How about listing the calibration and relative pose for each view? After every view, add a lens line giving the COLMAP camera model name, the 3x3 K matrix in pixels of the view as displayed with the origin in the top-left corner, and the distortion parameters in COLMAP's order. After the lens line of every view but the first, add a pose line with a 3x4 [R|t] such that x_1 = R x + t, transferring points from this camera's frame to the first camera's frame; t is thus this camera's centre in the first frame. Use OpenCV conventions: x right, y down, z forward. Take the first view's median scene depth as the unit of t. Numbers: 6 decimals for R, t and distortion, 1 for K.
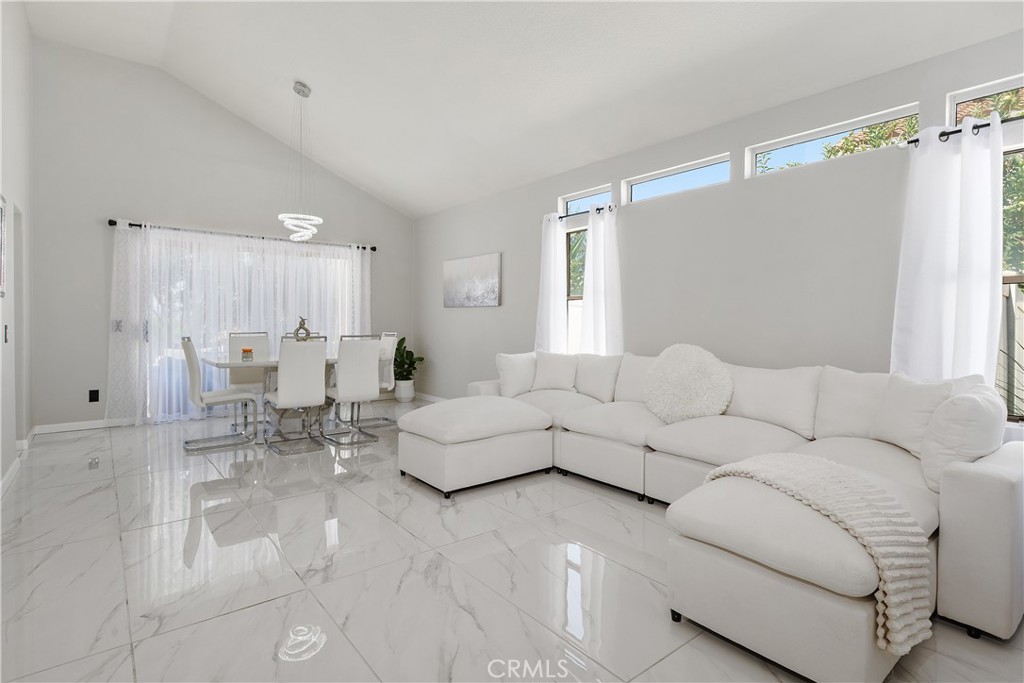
lens RADIAL K [[512.1, 0, 507.1], [0, 512.1, 321.4], [0, 0, 1]] dist [-0.002264, -0.001101]
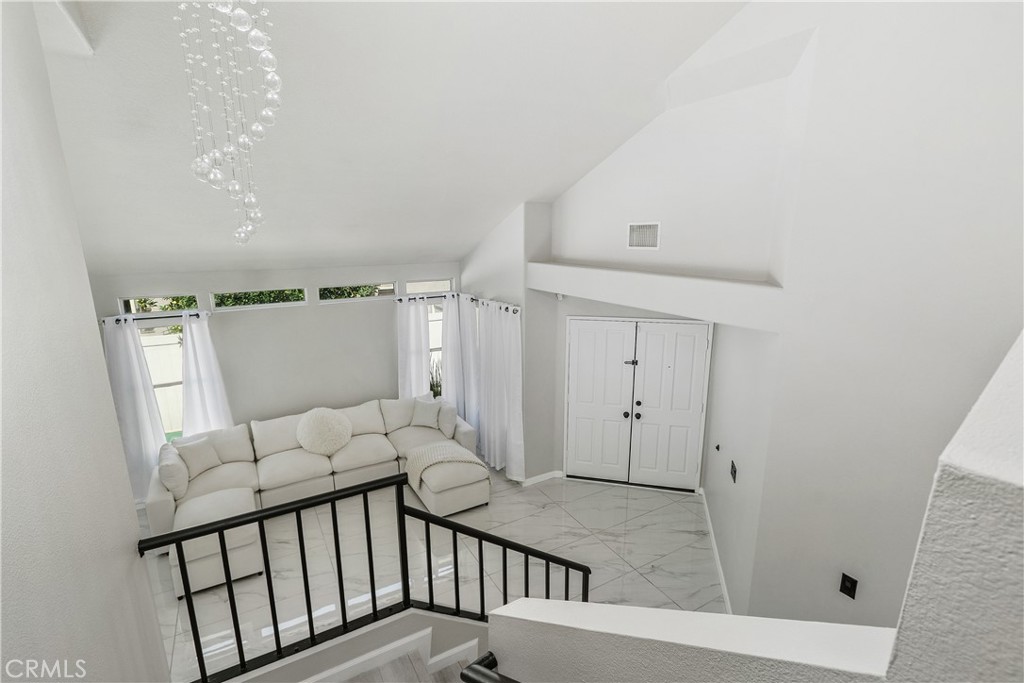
lens RADIAL K [[498.2, 0, 515.0], [0, 498.2, 332.0], [0, 0, 1]] dist [-0.000587, -0.000489]
pose [[0.142223, -0.206287, 0.968100, -0.724672], [0.005607, 0.978195, 0.207614, -0.358158], [-0.989819, -0.024100, 0.140279, 0.068483]]
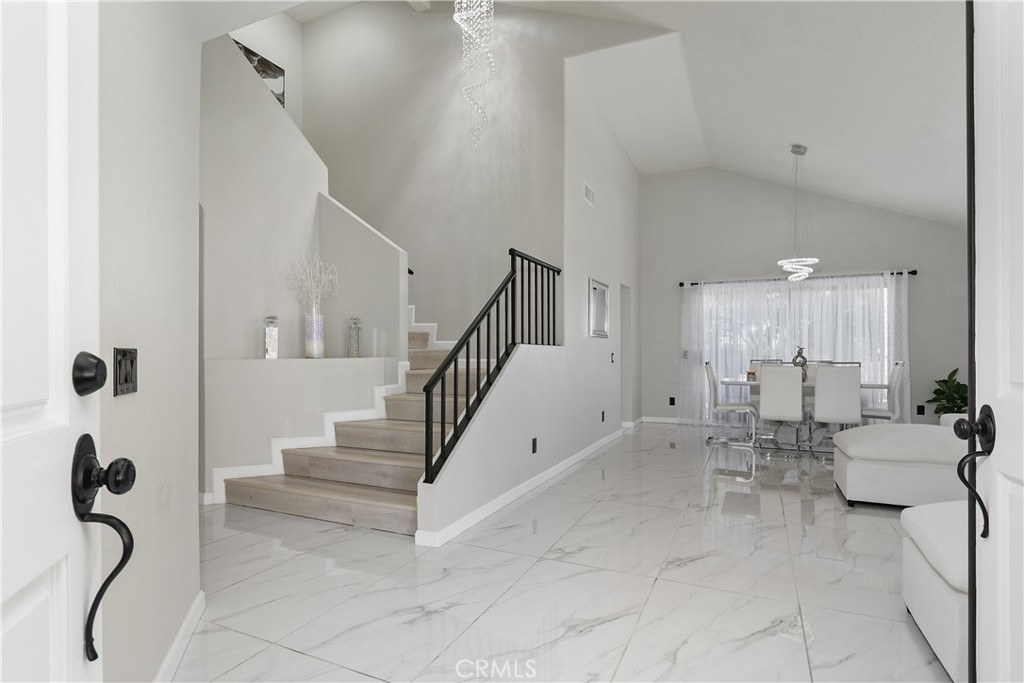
lens RADIAL K [[516.0, 0, 514.7], [0, 516.0, 356.3], [0, 0, 1]] dist [0.001323, 0.000350]
pose [[0.448436, 0.000665, -0.893815, 0.332029], [0.001695, 0.999997, 0.001594, 0.009978], [0.893813, -0.002230, 0.448434, -0.089922]]
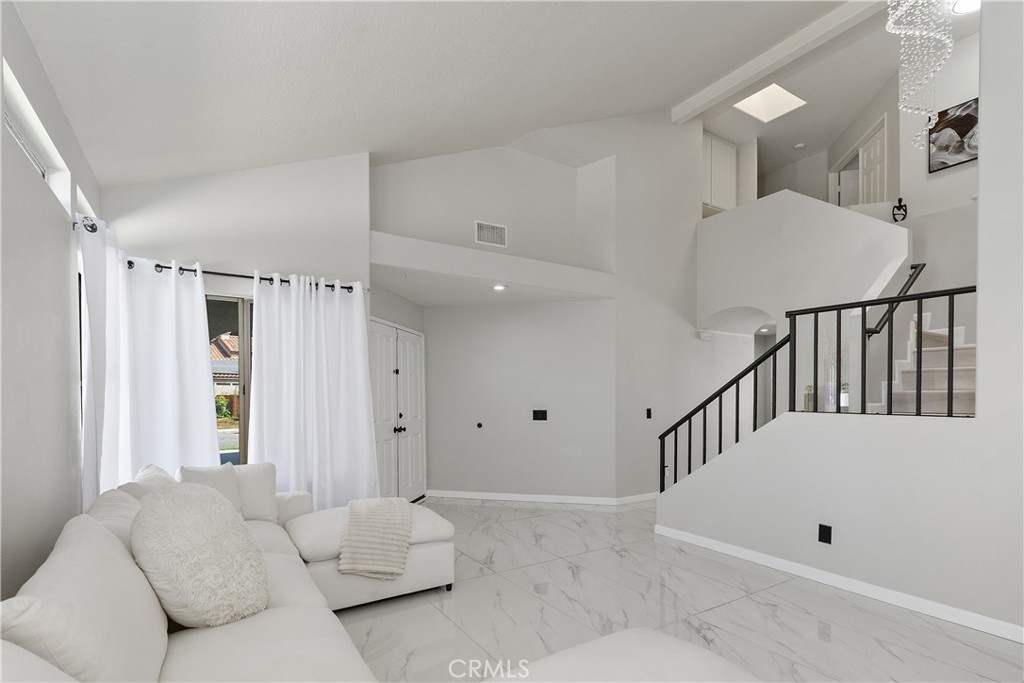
lens RADIAL K [[471.1, 0, 516.6], [0, 471.1, 404.4], [0, 0, 1]] dist [-0.000251, -0.000102]
pose [[-0.994605, 0.008531, 0.103379, -0.026694], [0.009777, 0.999885, 0.011559, -0.019188], [-0.103268, 0.012507, -0.994575, 0.895383]]
